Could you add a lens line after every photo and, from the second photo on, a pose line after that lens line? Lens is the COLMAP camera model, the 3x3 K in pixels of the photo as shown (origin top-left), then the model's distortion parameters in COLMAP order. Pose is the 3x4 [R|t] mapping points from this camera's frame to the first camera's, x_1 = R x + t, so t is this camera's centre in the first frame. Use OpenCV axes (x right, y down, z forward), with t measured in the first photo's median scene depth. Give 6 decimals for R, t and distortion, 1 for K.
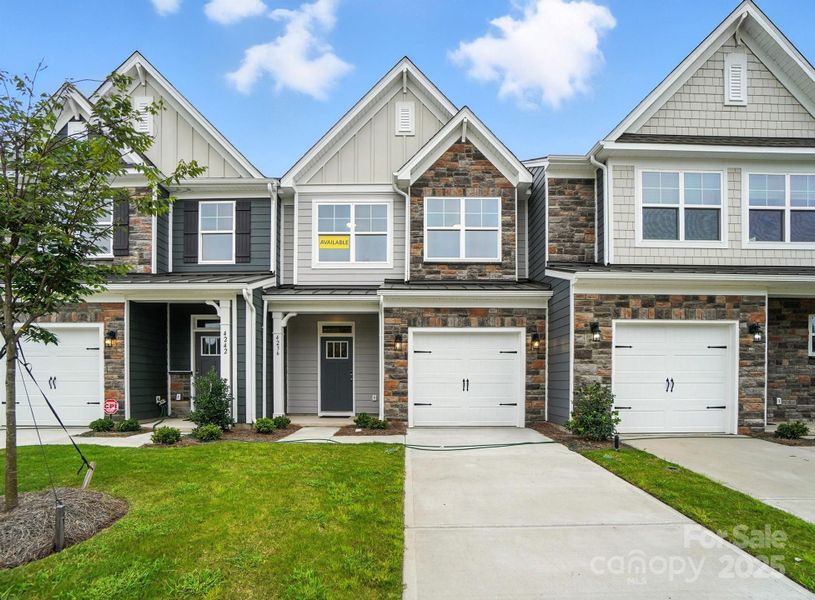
lens RADIAL K [[397.7, 0, 387.5], [0, 397.7, 378.9], [0, 0, 1]] dist [-0.017194, 0.001465]
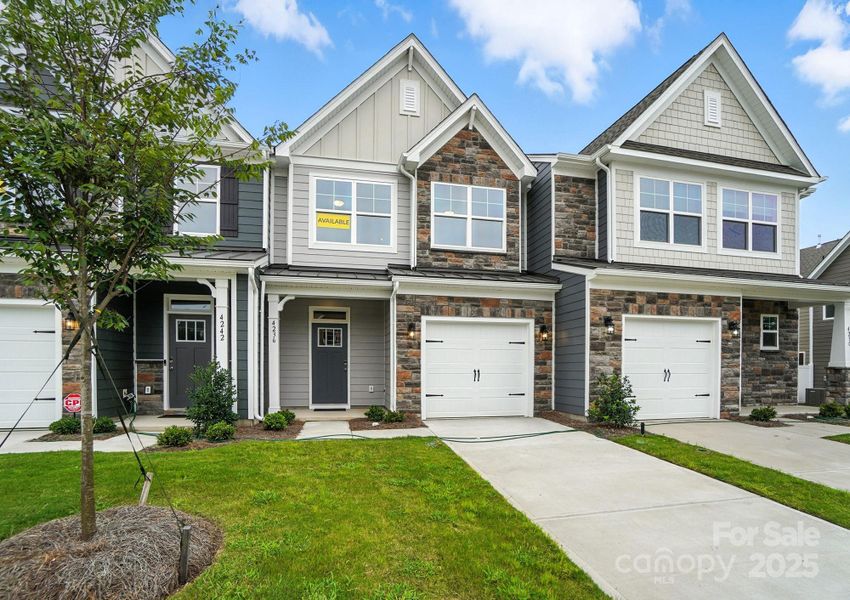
lens RADIAL K [[416.5, 0, 407.6], [0, 416.5, 368.1], [0, 0, 1]] dist [-0.016804, -0.000495]
pose [[0.978720, 0.000788, 0.205200, -0.188325], [-0.001217, 0.999997, 0.001962, -0.004736], [-0.205198, -0.002170, 0.978718, 0.018349]]
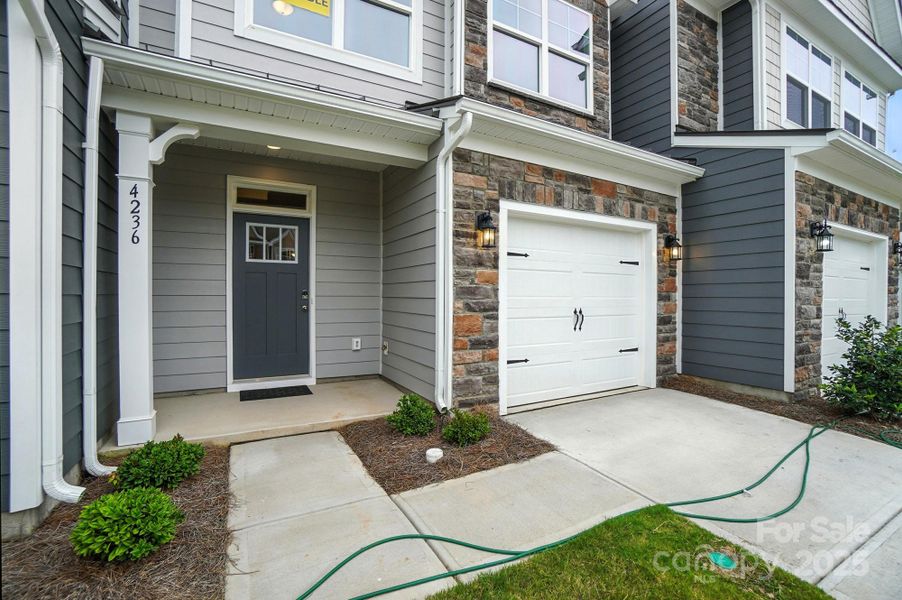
lens RADIAL K [[404.3, 0, 452.4], [0, 404.3, 294.6], [0, 0, 1]] dist [-0.041939, 0.009422]
pose [[0.856181, 0.003875, 0.516662, -0.238155], [-0.004773, 0.999989, 0.000410, -0.018807], [-0.516655, -0.002817, 0.856189, 0.626937]]
